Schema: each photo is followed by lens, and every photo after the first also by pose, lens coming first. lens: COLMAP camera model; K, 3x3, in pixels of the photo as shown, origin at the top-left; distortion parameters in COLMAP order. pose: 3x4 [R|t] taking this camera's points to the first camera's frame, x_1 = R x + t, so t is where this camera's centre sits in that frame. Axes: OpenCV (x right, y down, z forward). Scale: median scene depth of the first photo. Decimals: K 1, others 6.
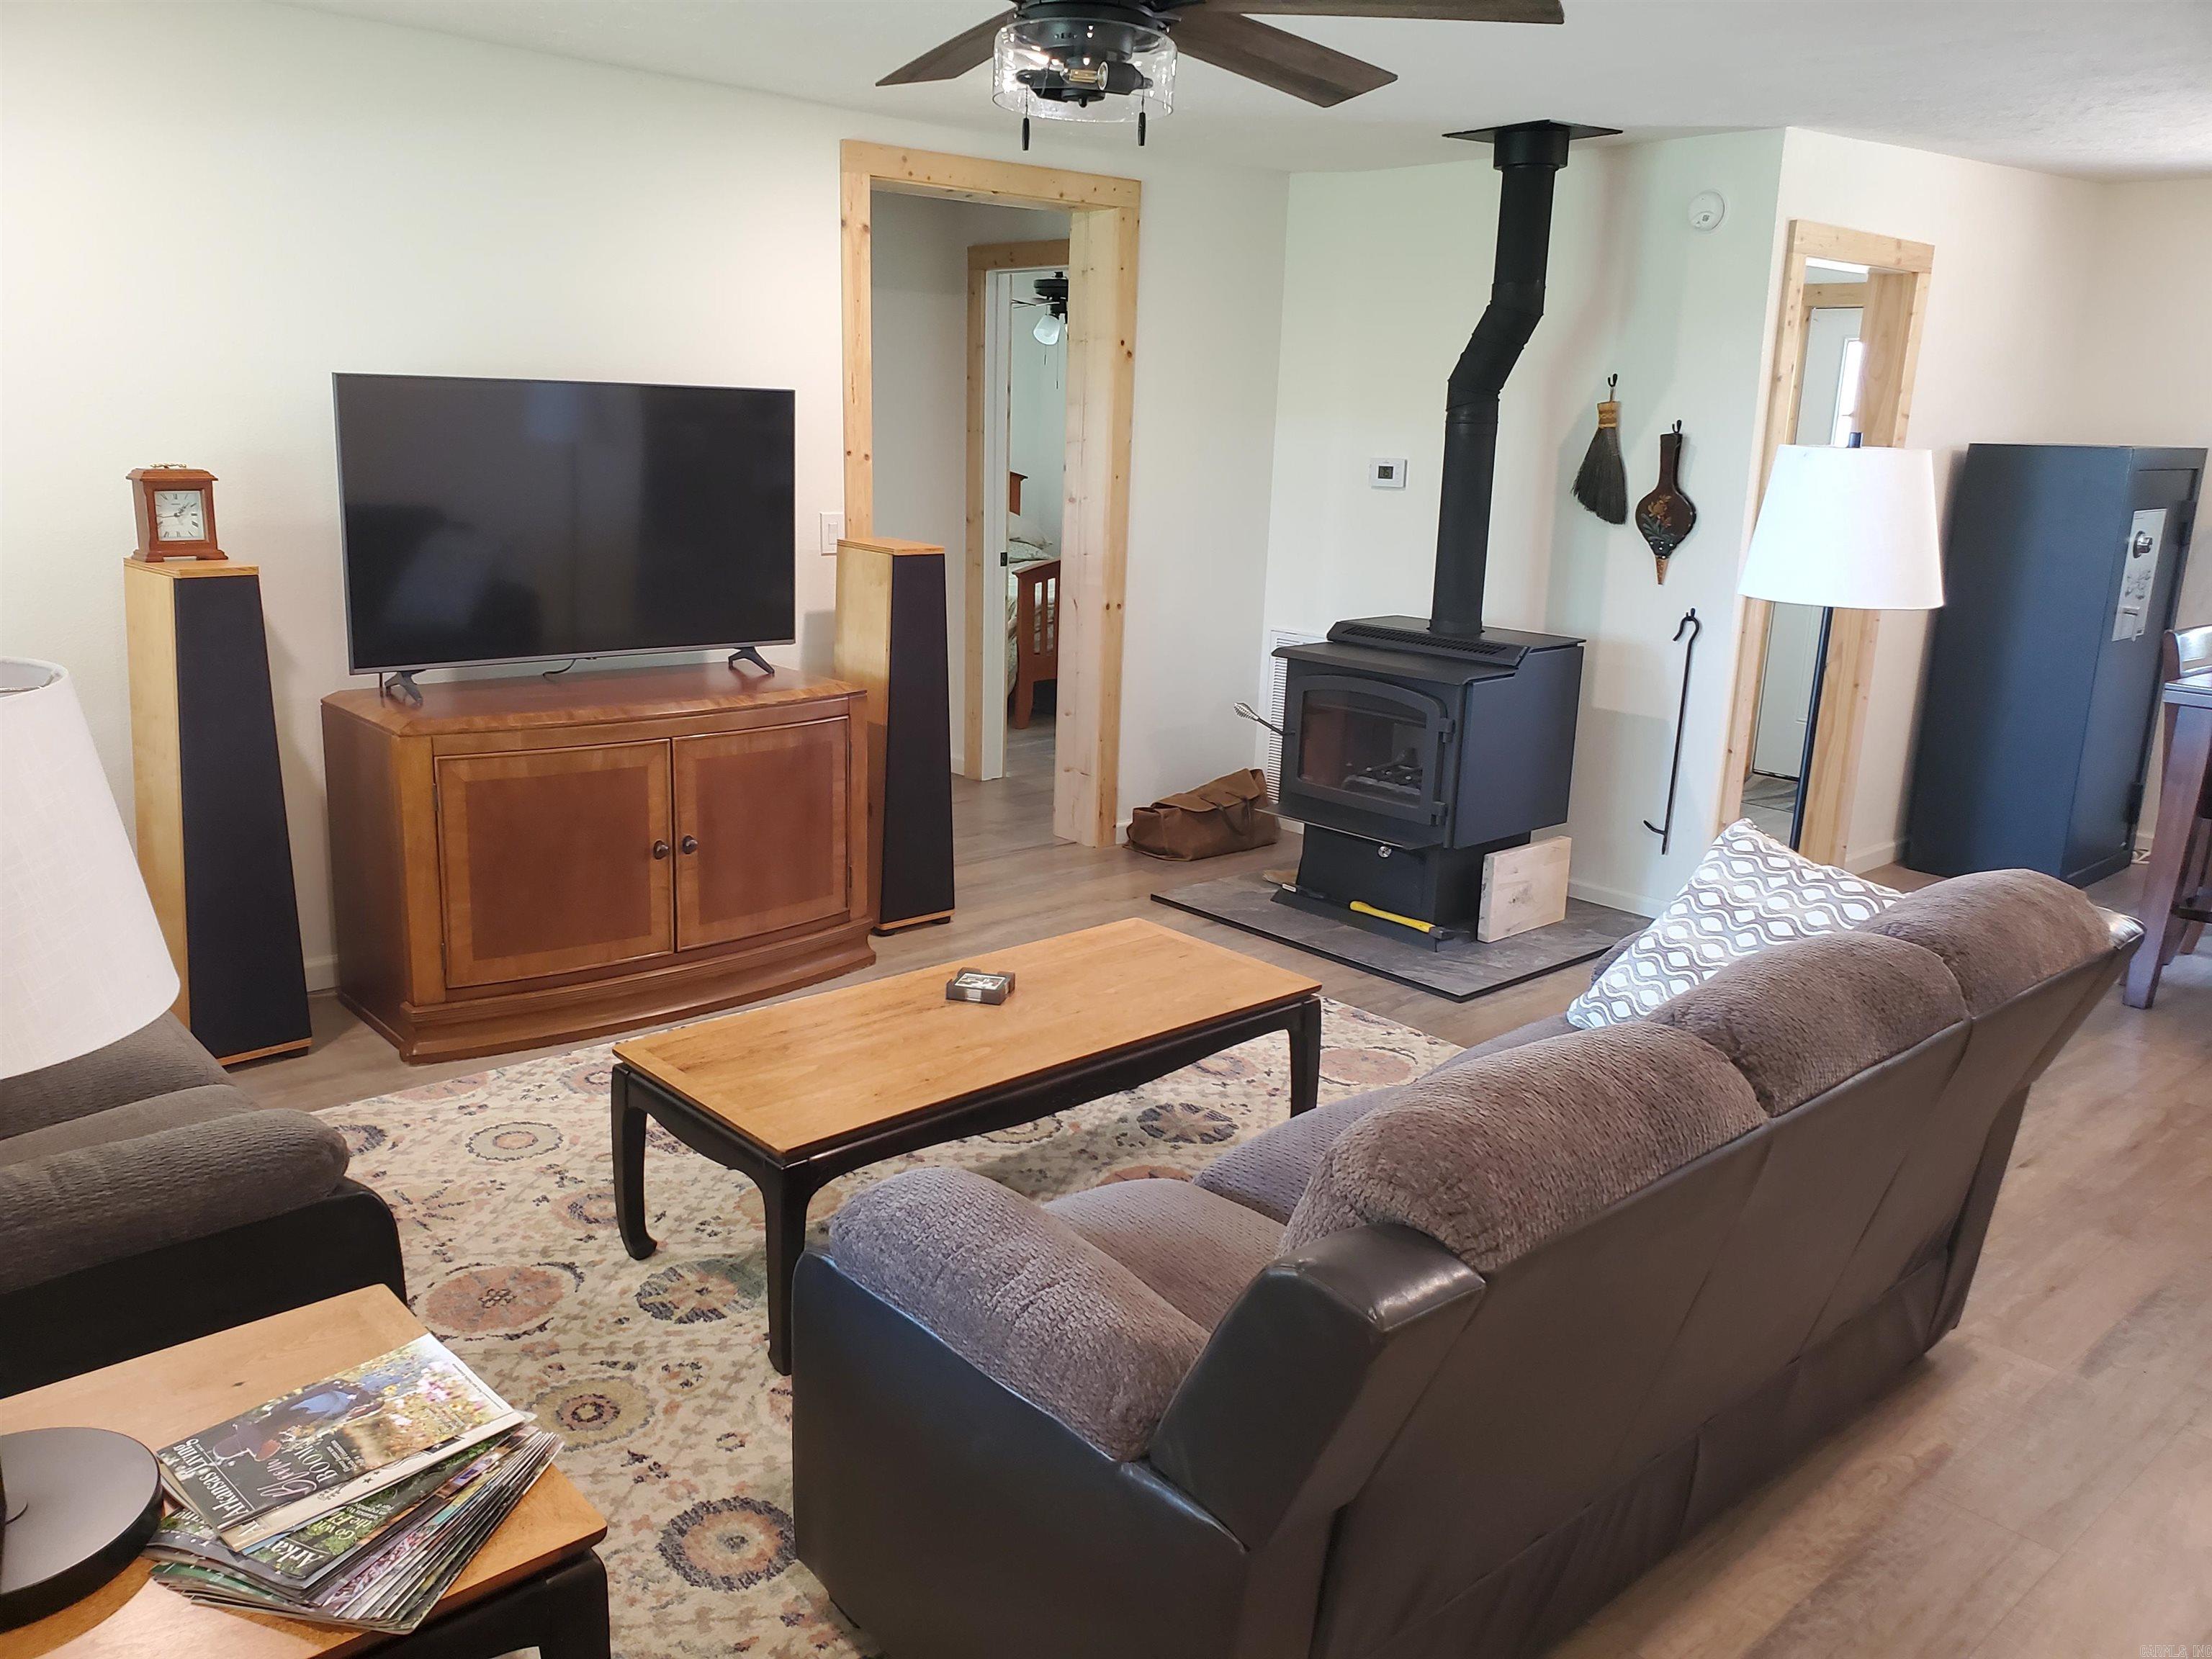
lens RADIAL K [[1674.8, 0, 1040.8], [0, 1674.8, 818.7], [0, 0, 1]] dist [-0.022858, 0.009007]
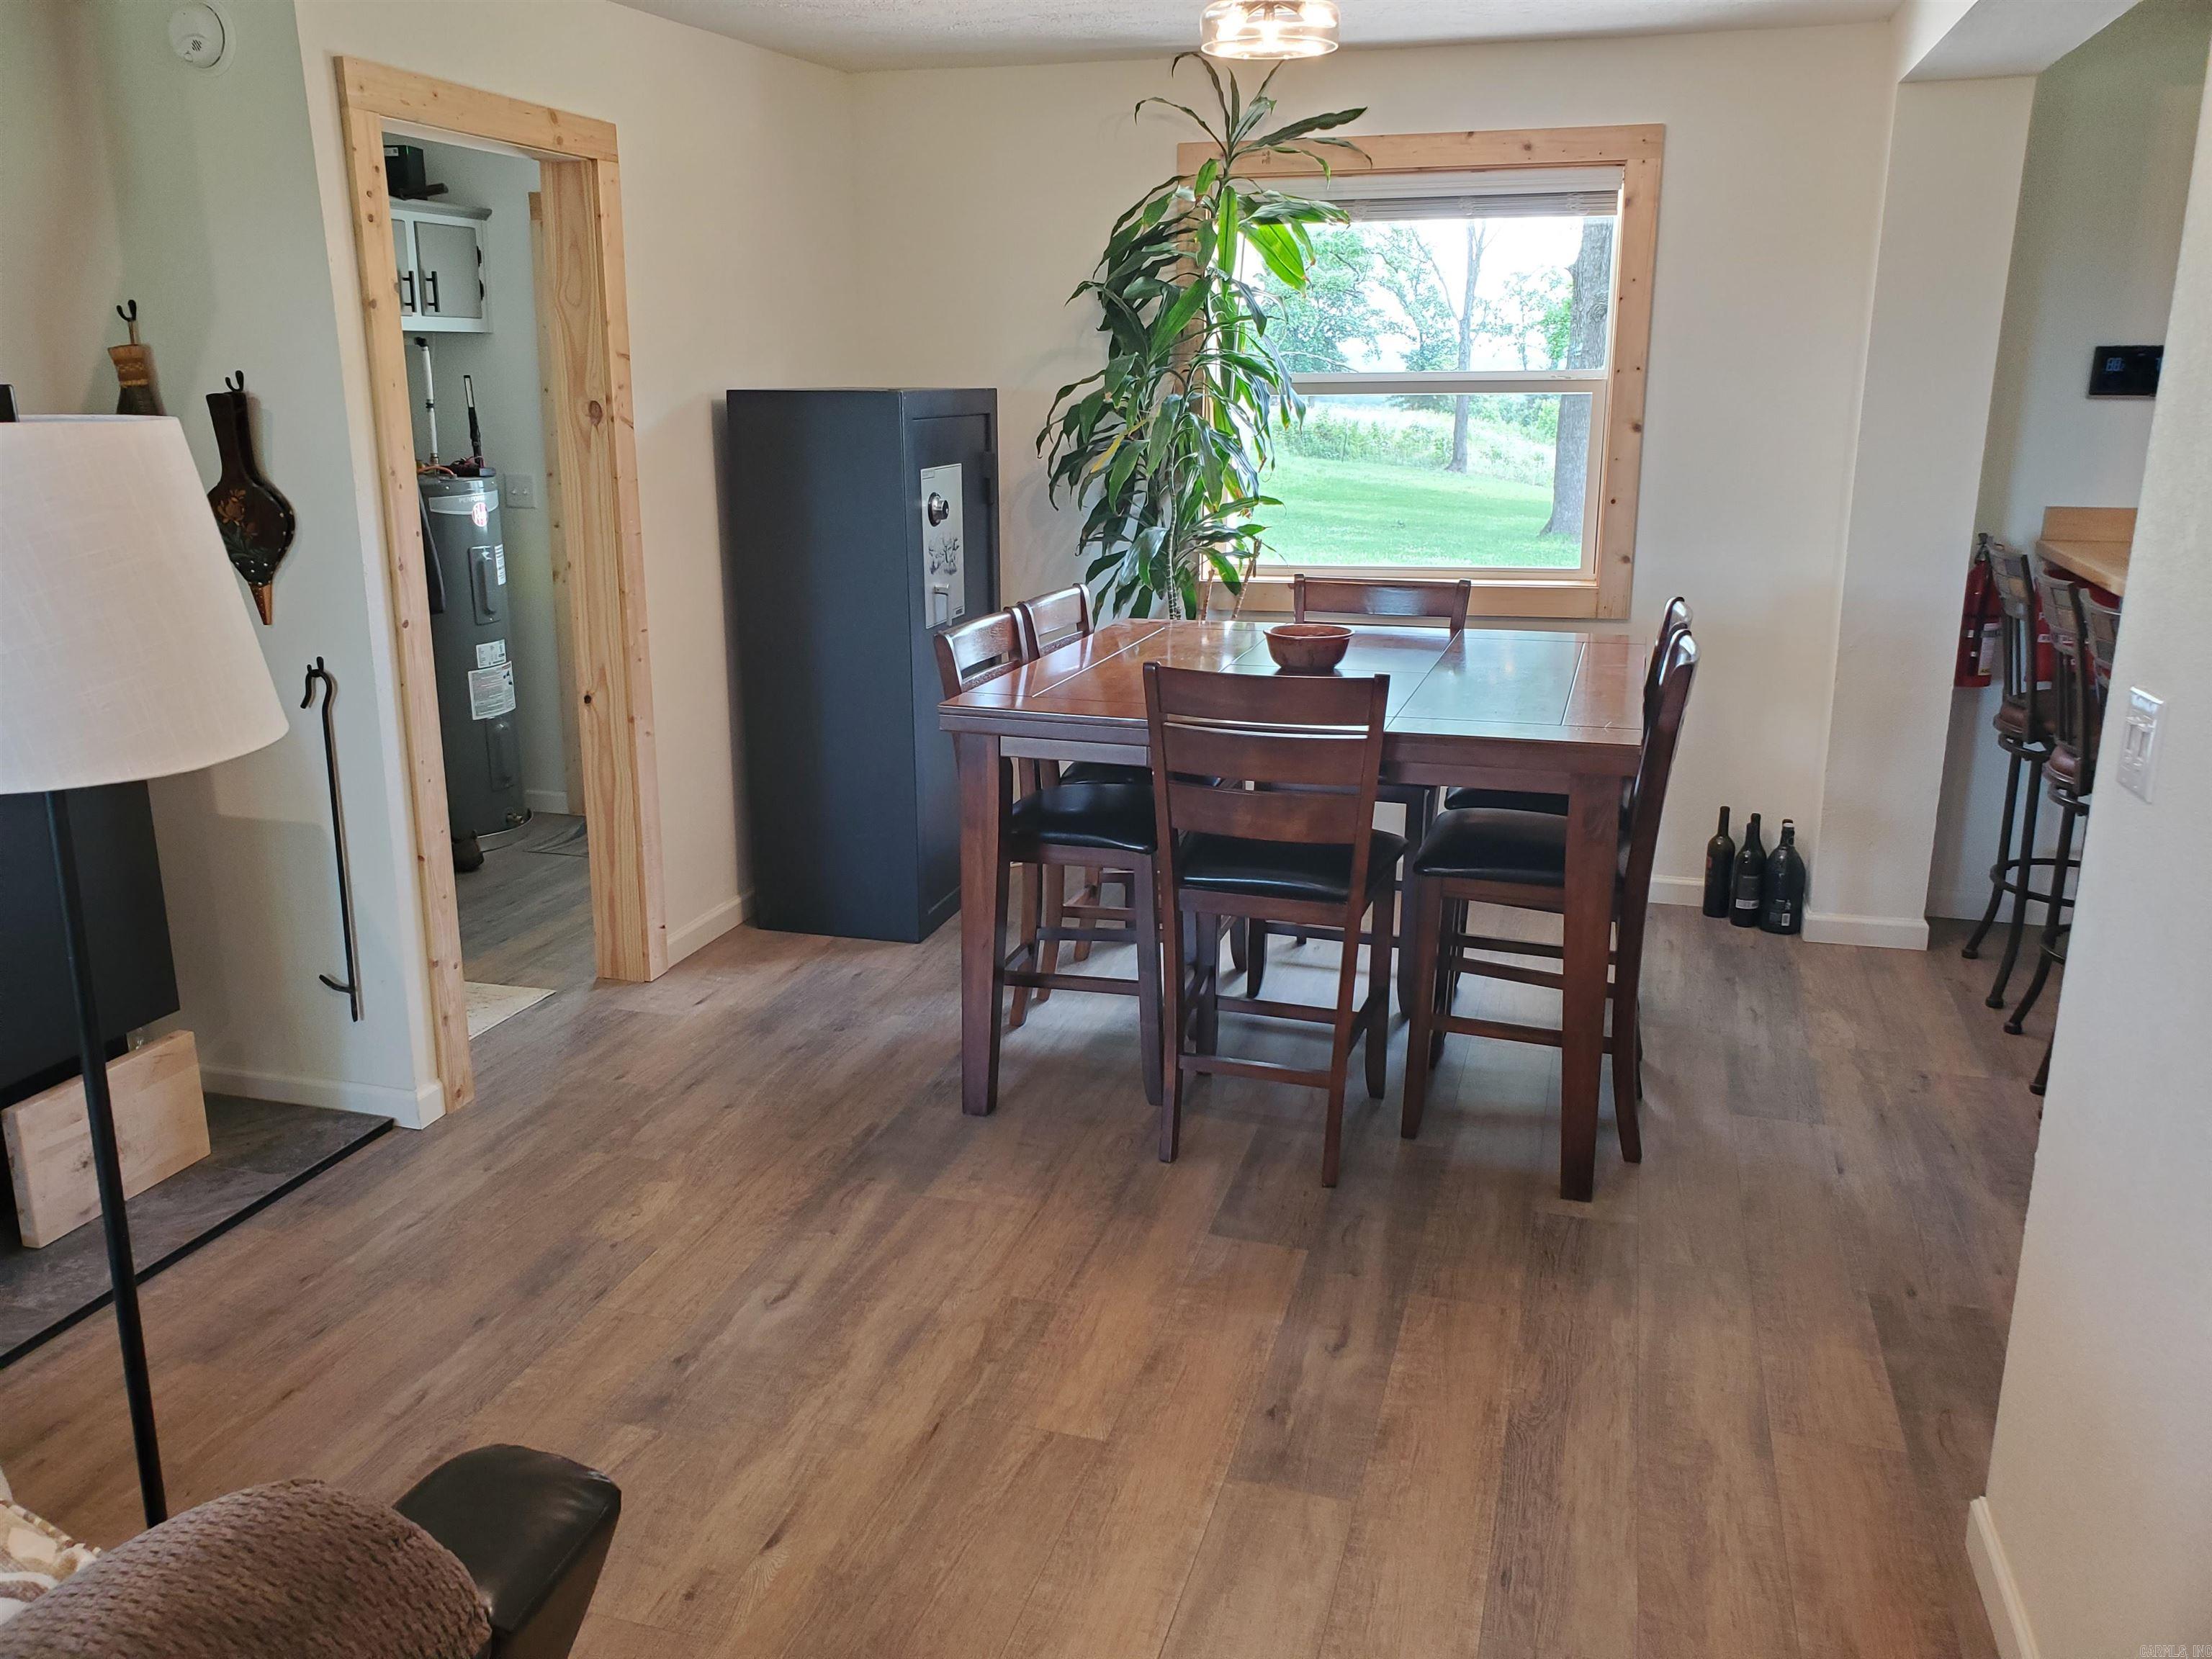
lens RADIAL K [[1674.8, 0, 1101.0], [0, 1674.8, 828.1], [0, 0, 1]] dist [-0.022858, 0.009007]
pose [[0.833596, -0.162153, 0.528039, 0.287523], [0.145307, 0.986646, 0.073592, -0.062710], [-0.532920, 0.015382, 0.846026, 0.276915]]
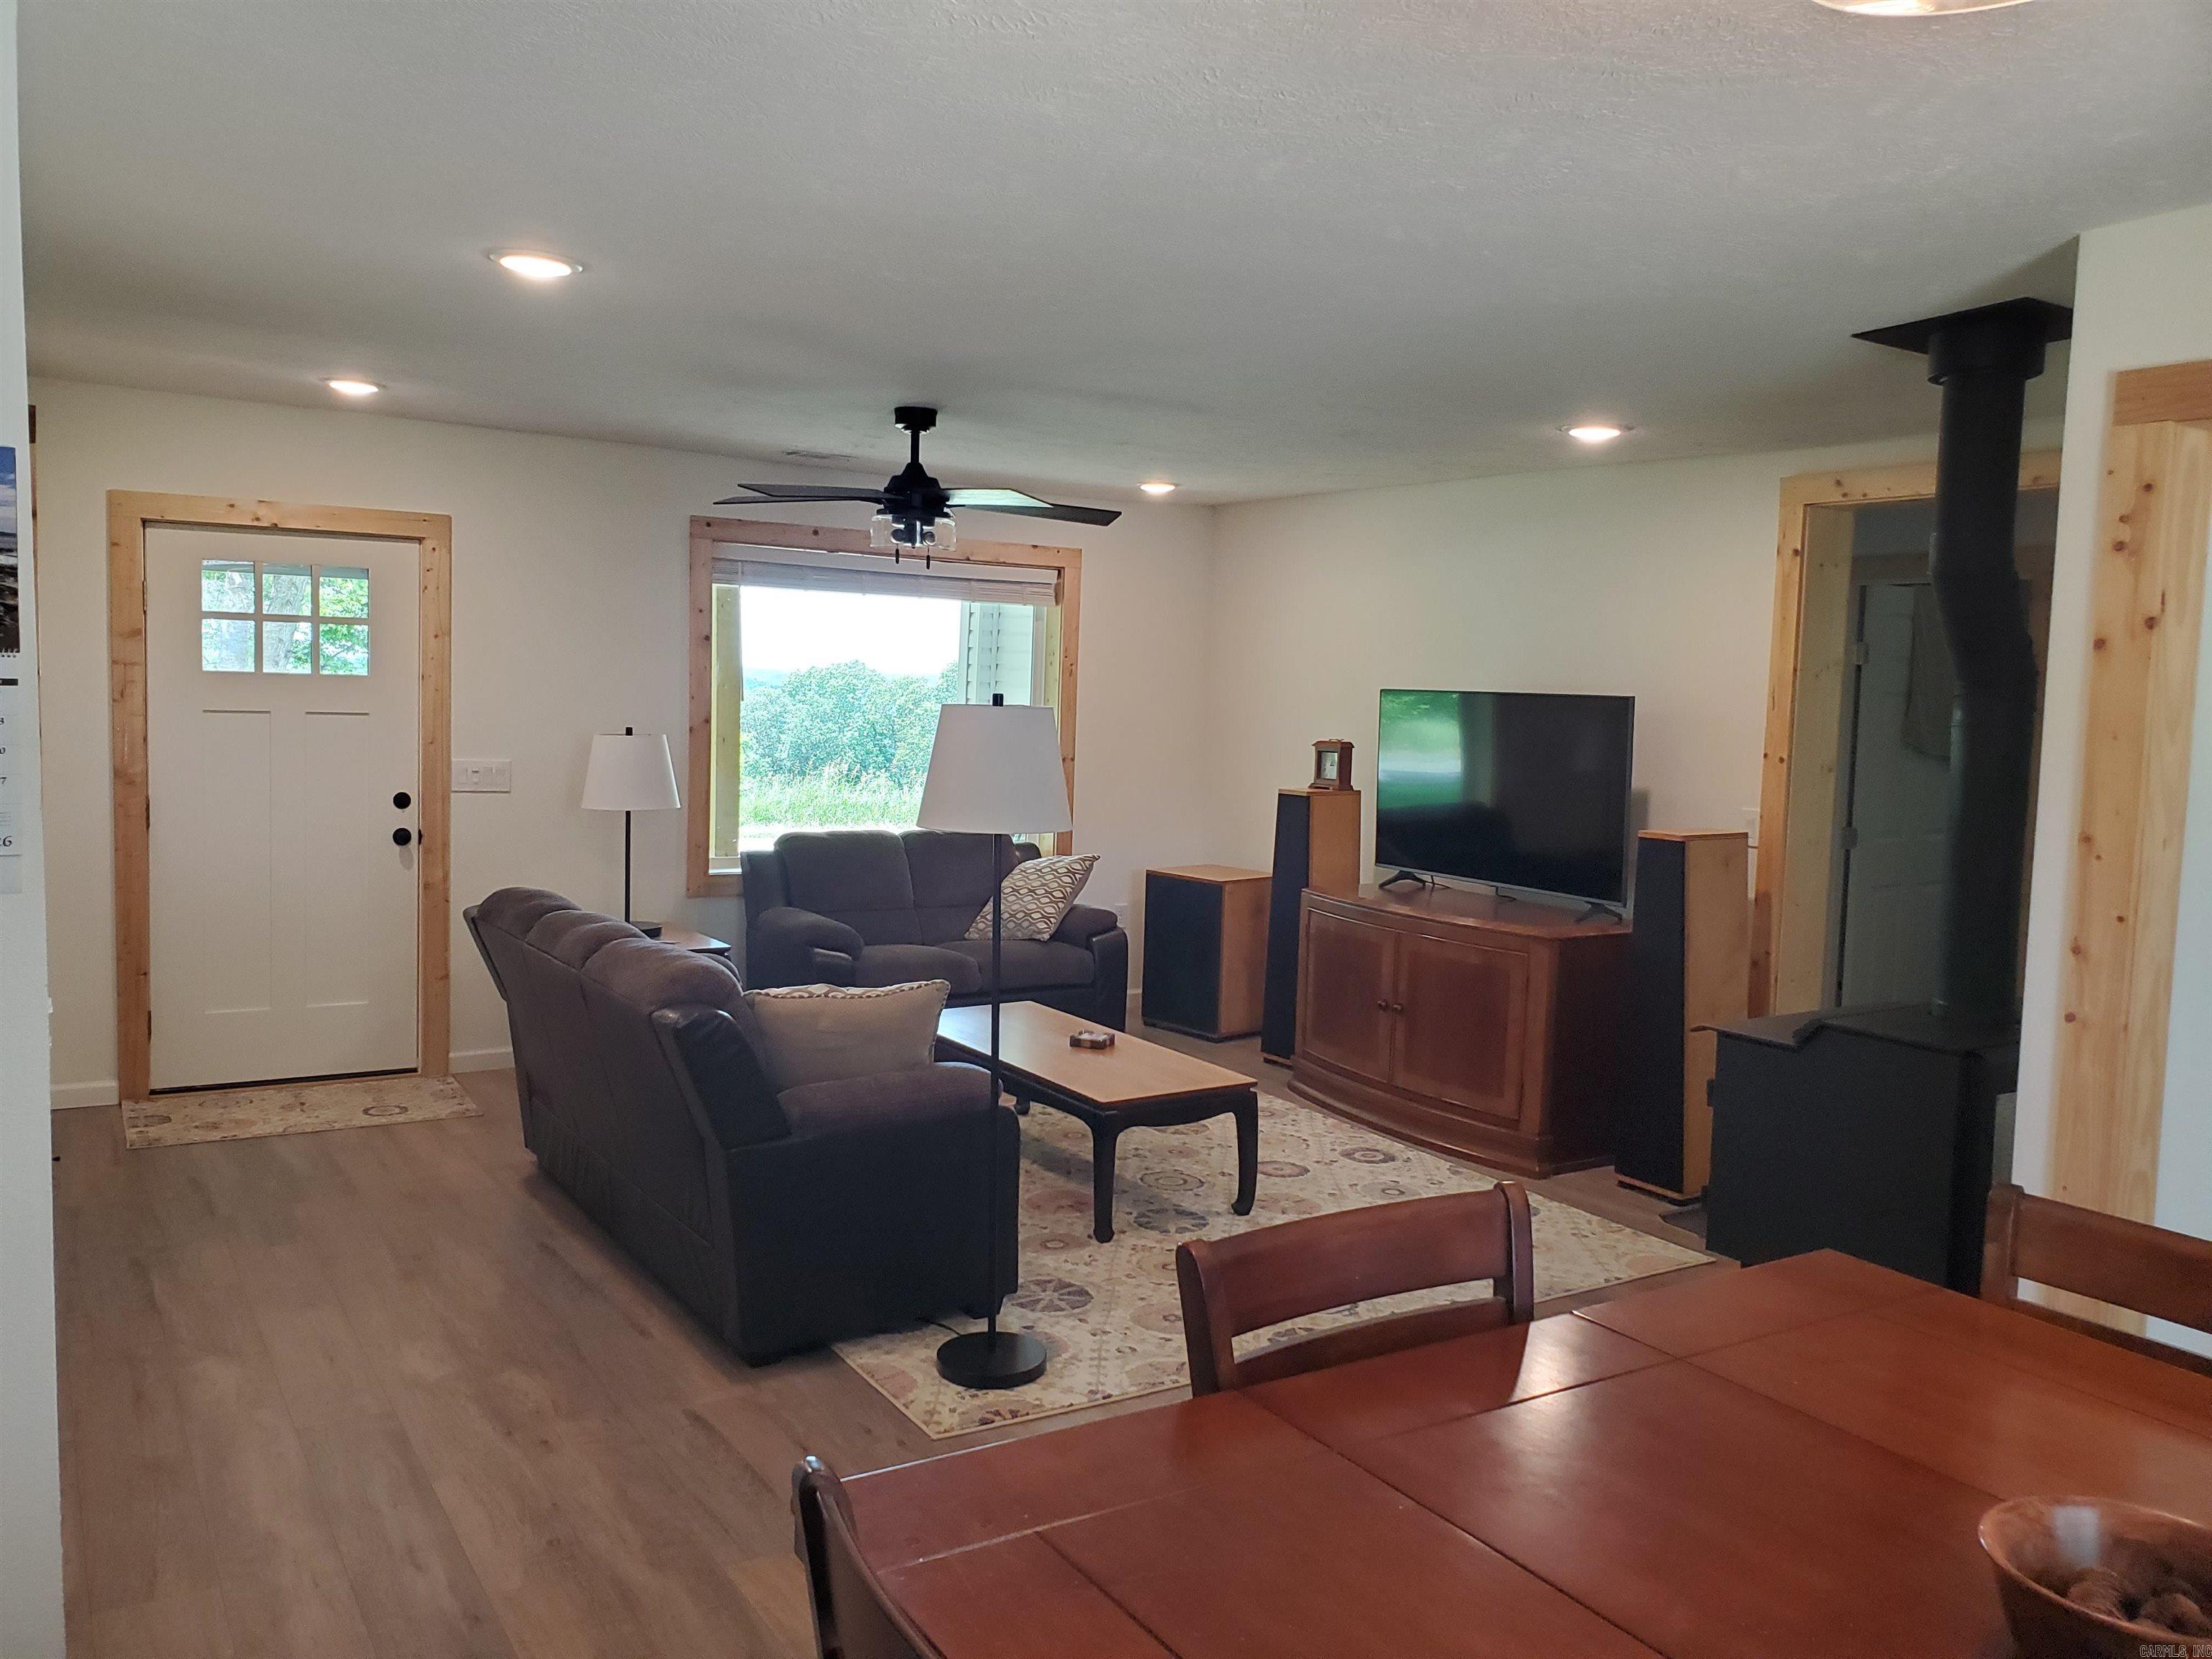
lens RADIAL K [[1674.8, 0, 1104.2], [0, 1674.8, 815.4], [0, 0, 1]] dist [-0.022858, 0.009007]
pose [[-0.089691, 0.059933, -0.994165, 1.012974], [-0.268392, 0.959807, 0.082075, -0.160208], [0.959125, 0.274187, -0.070000, 0.696400]]
